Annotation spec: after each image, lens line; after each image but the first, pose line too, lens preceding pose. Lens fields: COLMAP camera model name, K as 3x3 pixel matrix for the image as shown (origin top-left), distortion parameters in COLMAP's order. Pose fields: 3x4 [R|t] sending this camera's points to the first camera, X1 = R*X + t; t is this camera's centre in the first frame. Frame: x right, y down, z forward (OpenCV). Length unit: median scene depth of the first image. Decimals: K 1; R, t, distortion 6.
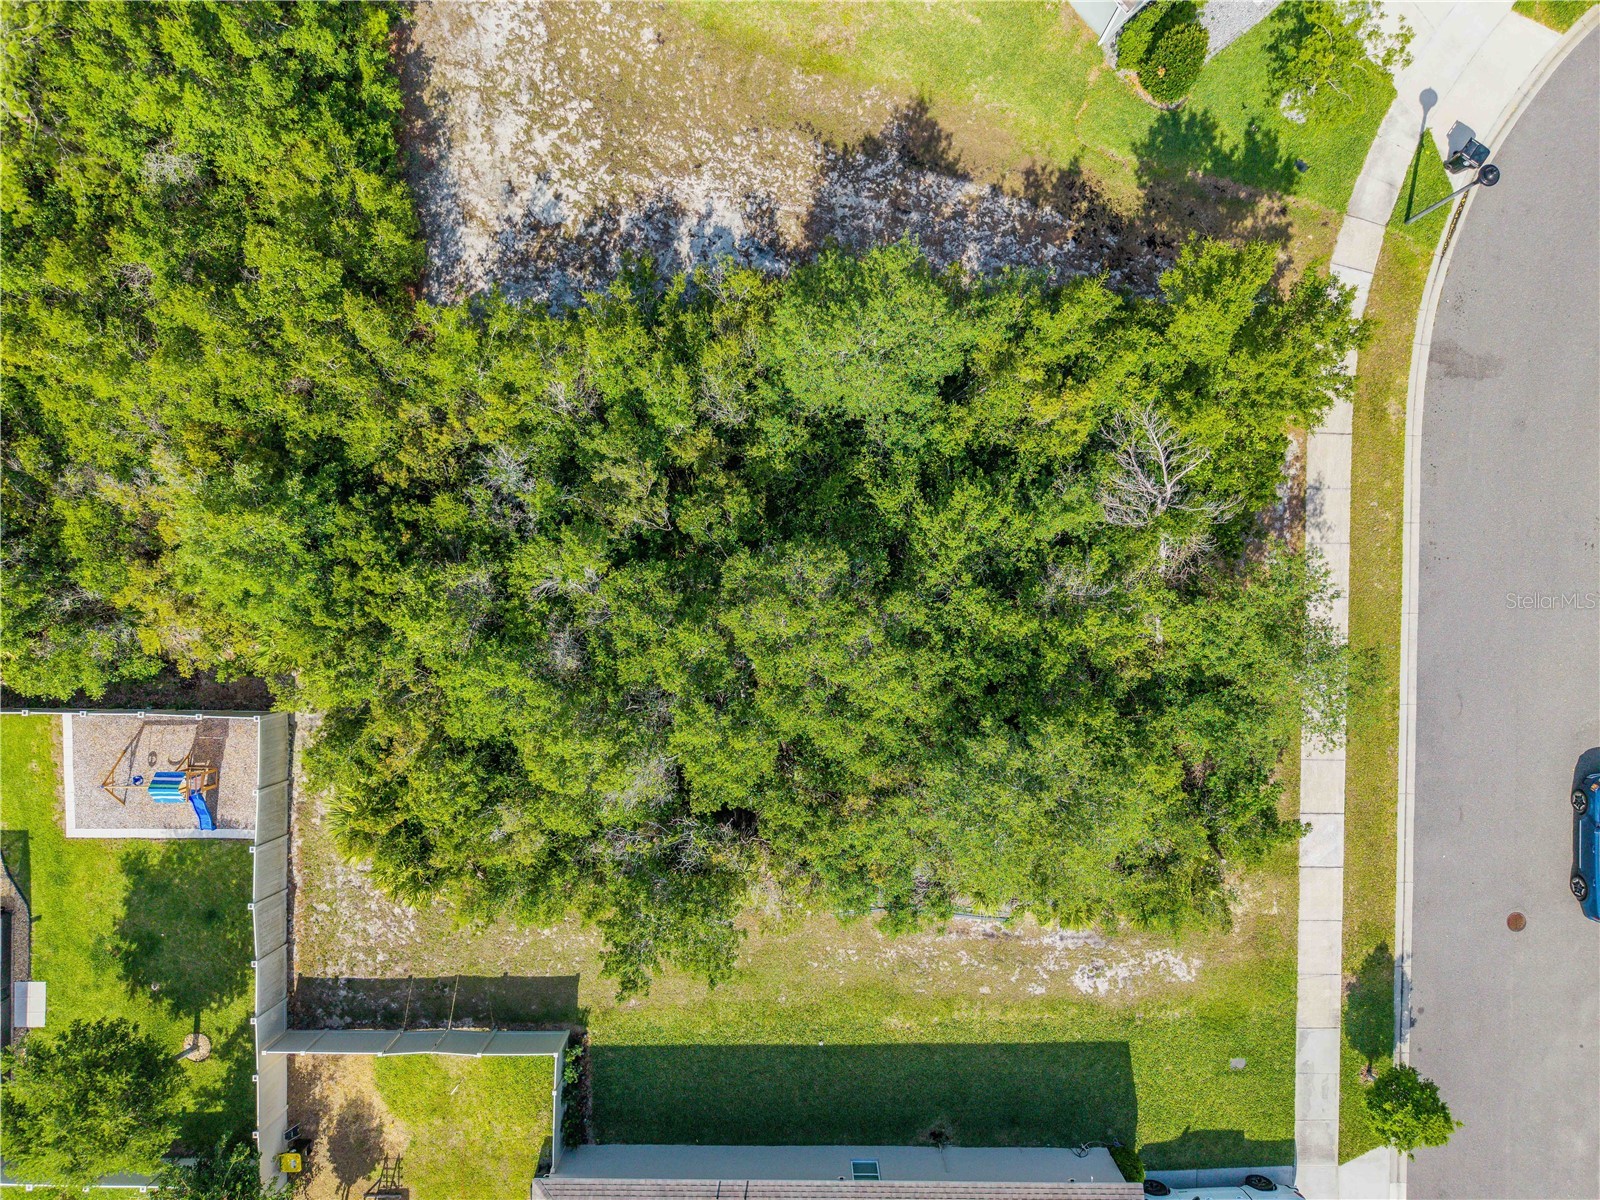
lens RADIAL K [[1068.8, 0, 800.0], [0, 1068.8, 600.0], [0, 0, 1]] dist [0.070037, -0.103020]
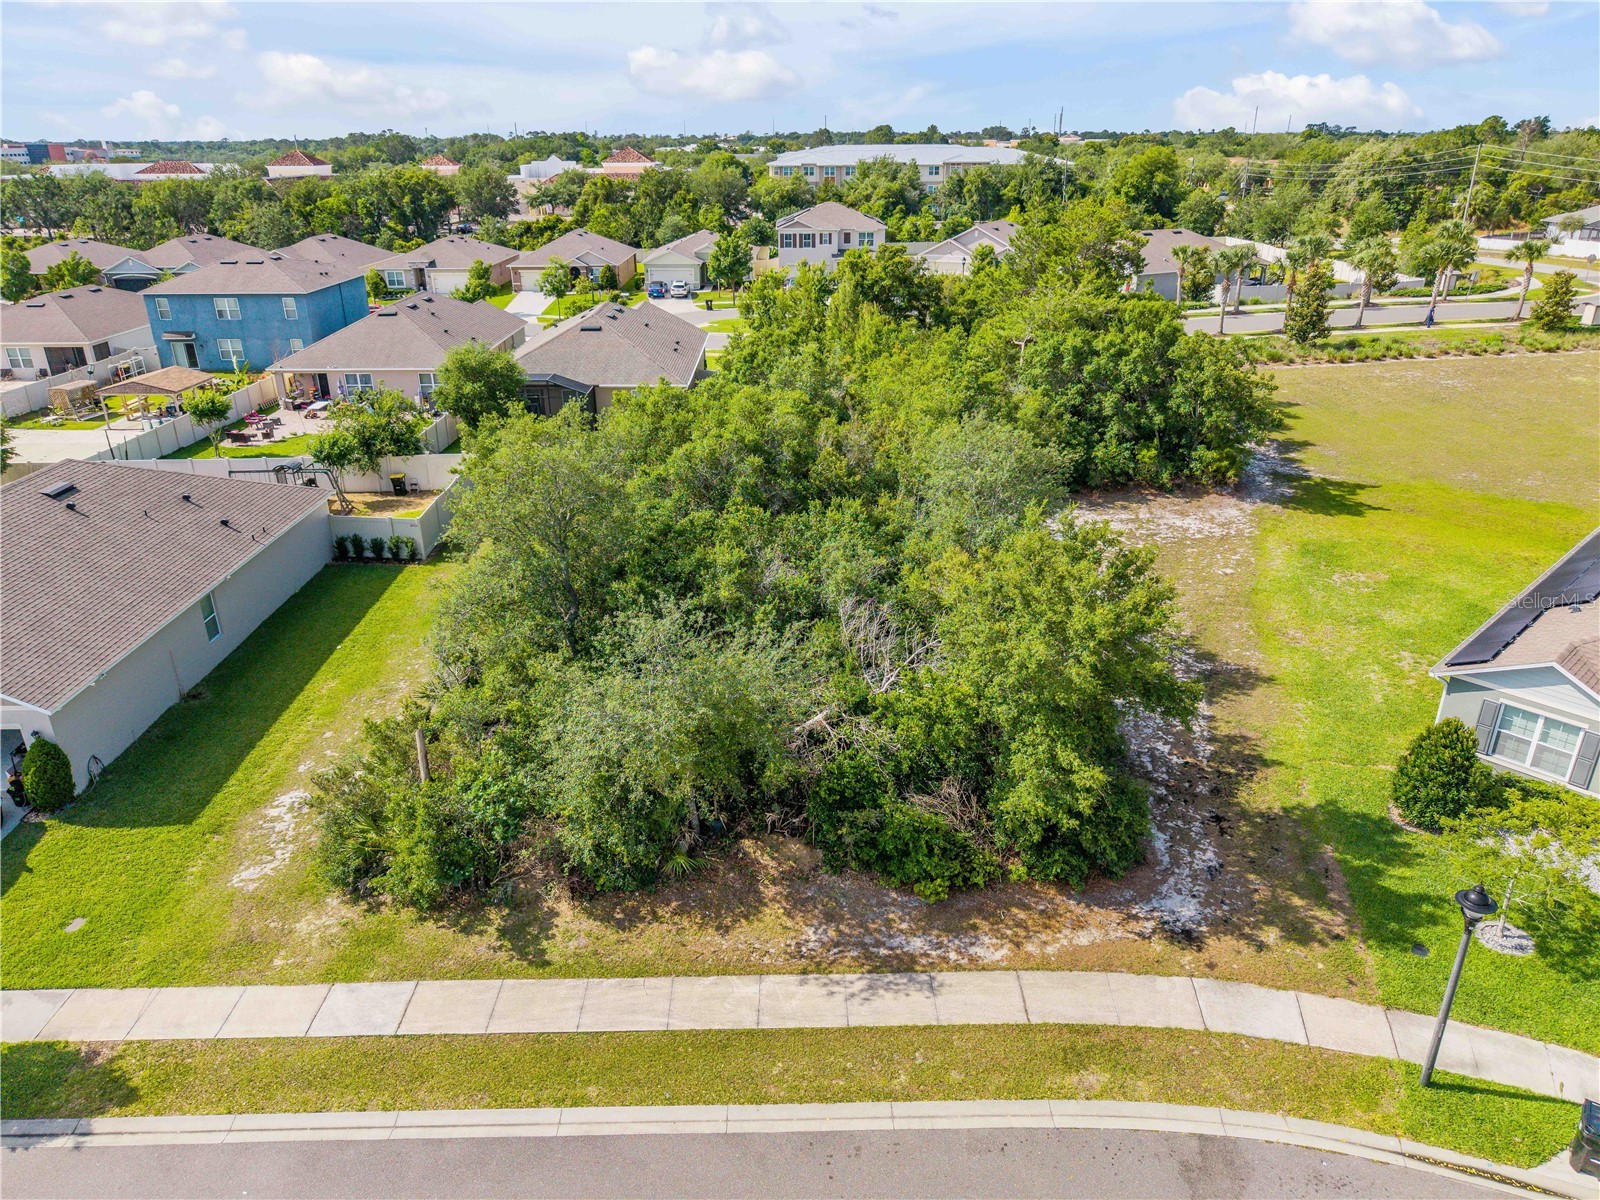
lens RADIAL K [[1077.2, 0, 800.0], [0, 1077.2, 600.0], [0, 0, 1]] dist [0.002181, 0.000876]
pose [[0.019739, 0.387423, -0.921691, 0.967809], [-0.999798, 0.004270, -0.019617, -0.015135], [-0.003664, 0.921892, 0.387429, 0.550158]]
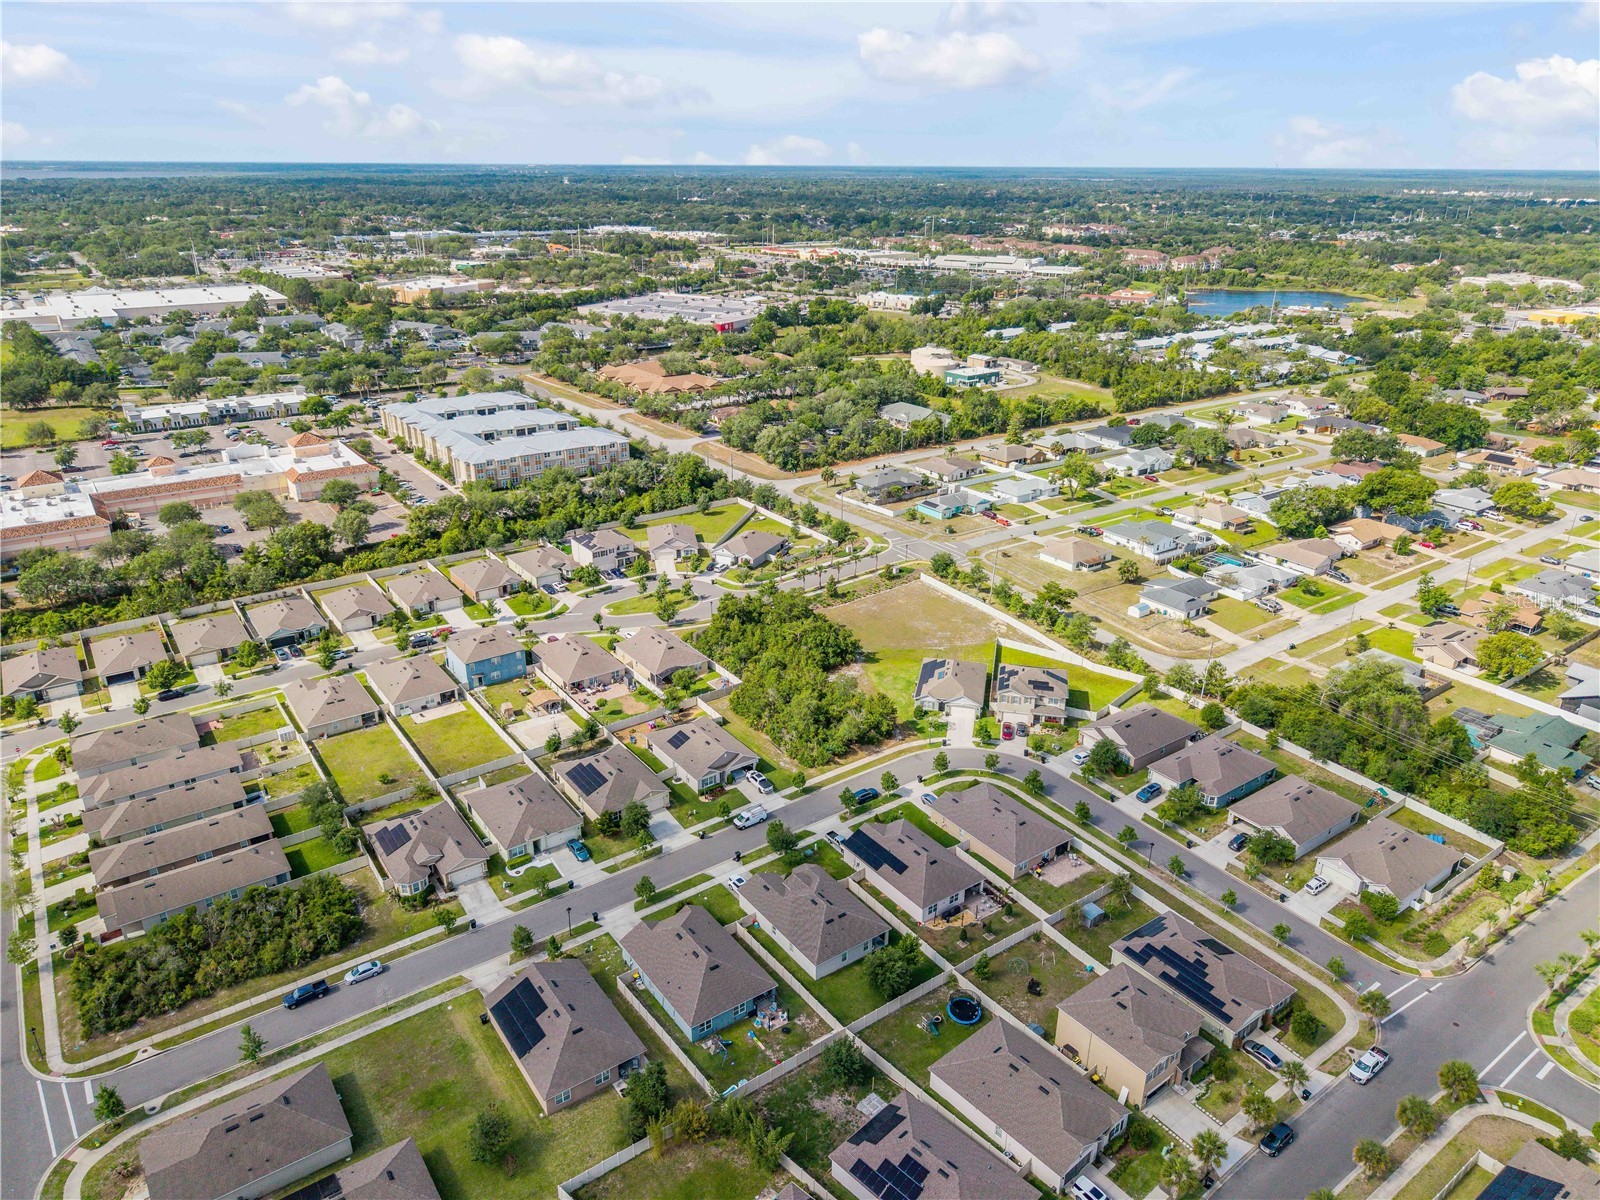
lens RADIAL K [[1069.0, 0, 800.0], [0, 1069.0, 600.0], [0, 0, 1]] dist [0.155565, -0.105904]
pose [[0.590512, 0.302147, -0.748333, 3.990338], [-0.806986, 0.211523, -0.551391, 2.999846], [-0.008312, 0.929497, 0.368735, -1.661585]]
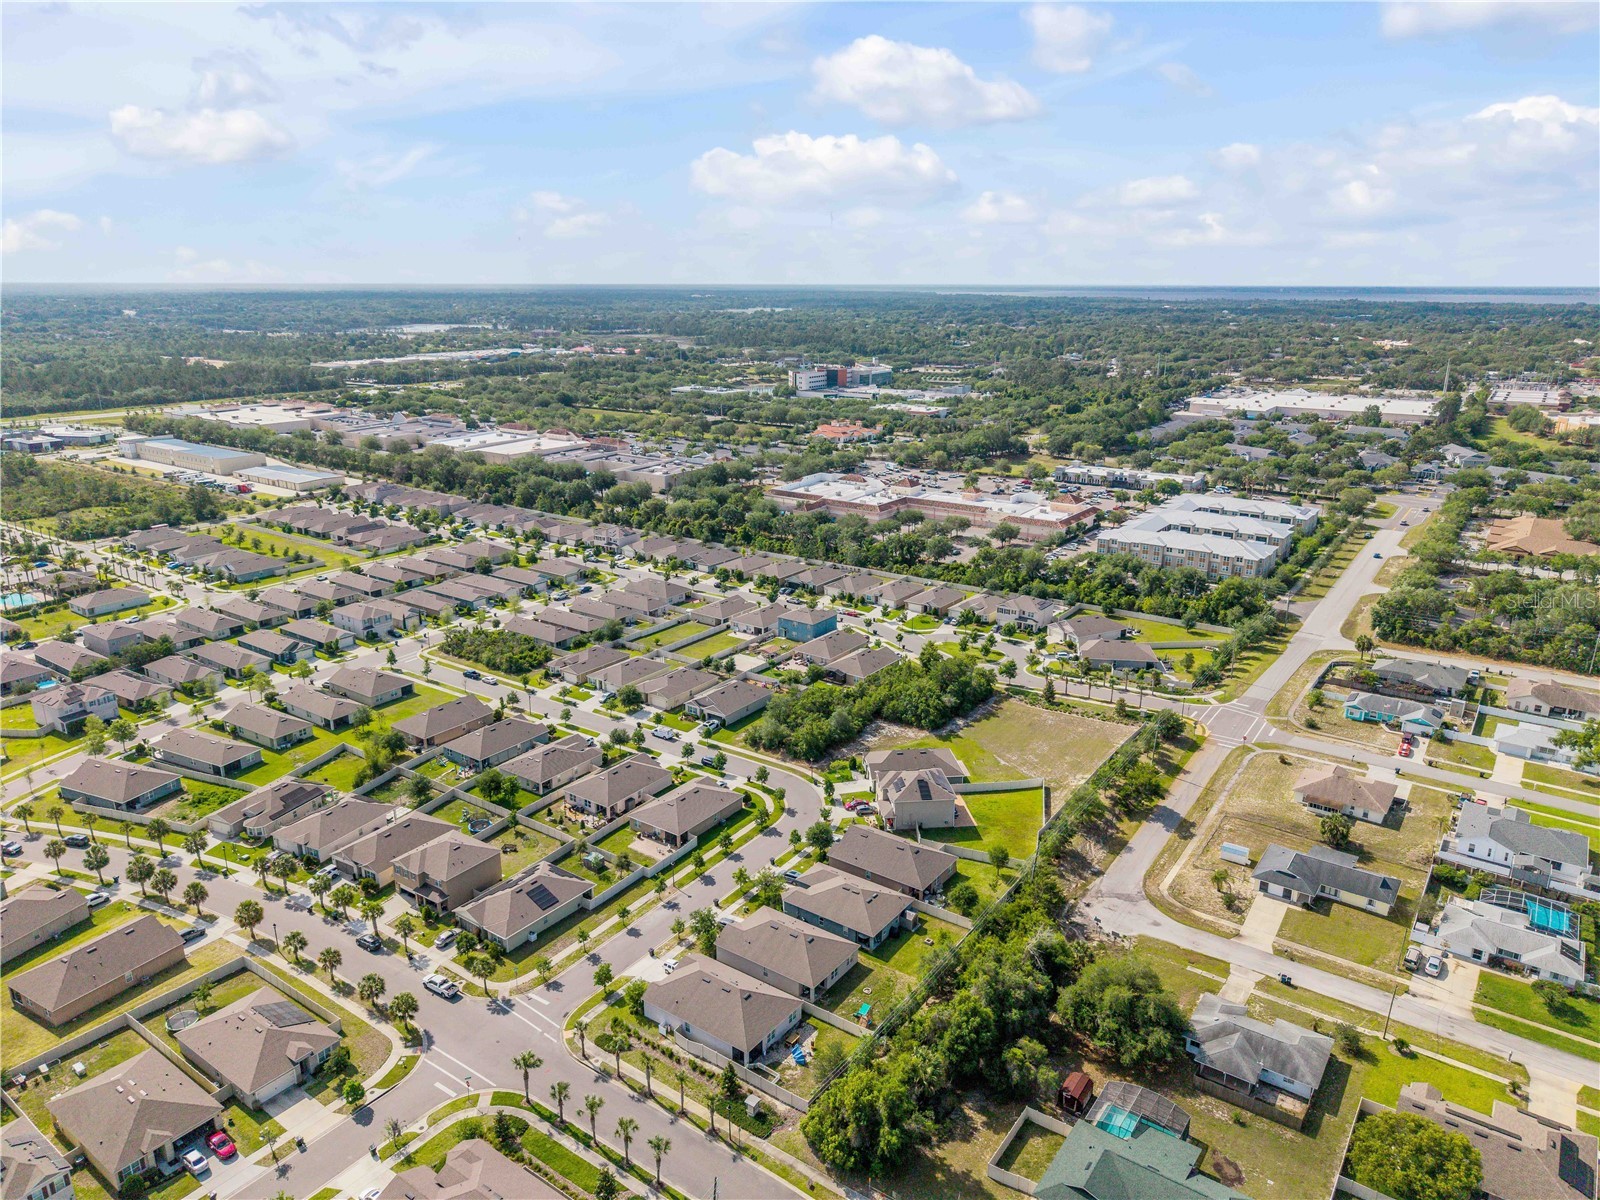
lens RADIAL K [[1069.0, 0, 800.0], [0, 1069.0, 600.0], [0, 0, 1]] dist [0.155565, -0.105904]
pose [[-0.574302, 0.226914, -0.786567, 5.133073], [-0.818549, -0.173760, 0.547526, -3.432494], [-0.012433, 0.958289, 0.285532, -1.697732]]
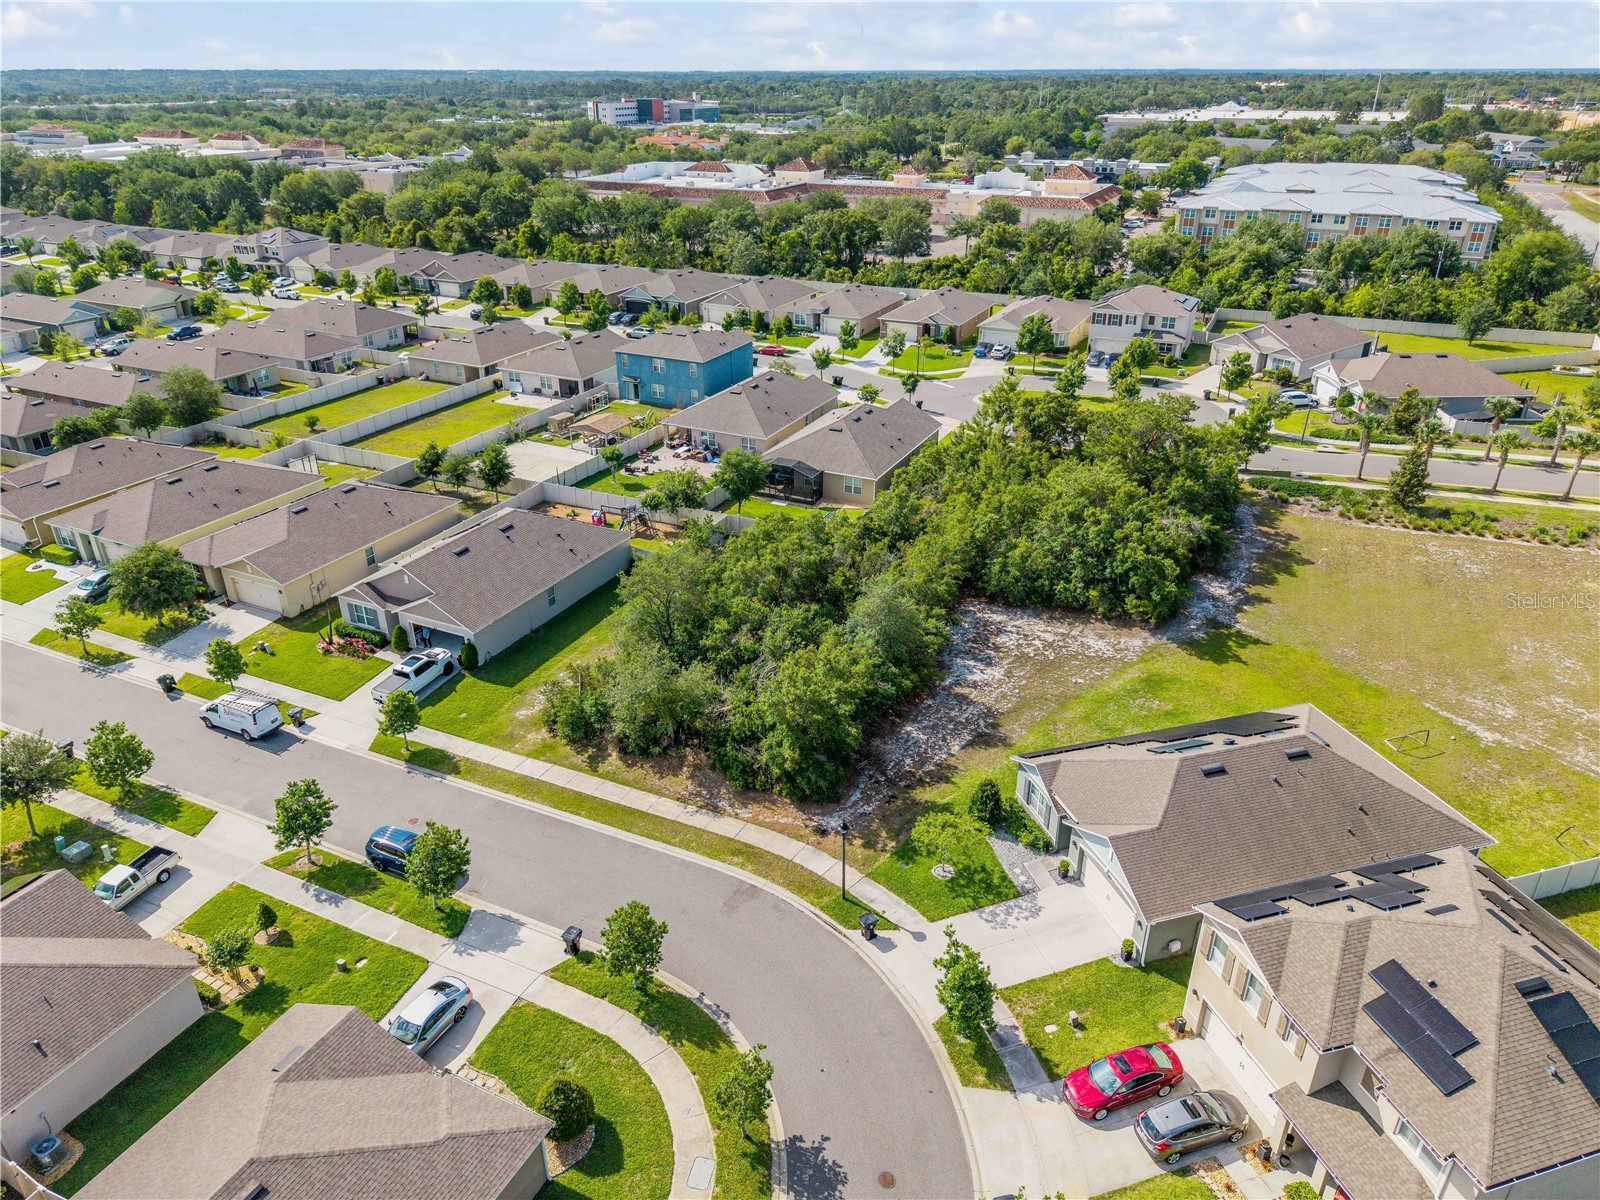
lens RADIAL K [[1068.8, 0, 800.0], [0, 1068.8, 600.0], [0, 0, 1]] dist [0.070037, -0.103020]
pose [[-0.425266, 0.395142, -0.814255, 1.597660], [-0.905016, -0.195312, 0.377888, -0.760255], [-0.009715, 0.897617, 0.440669, 0.002336]]
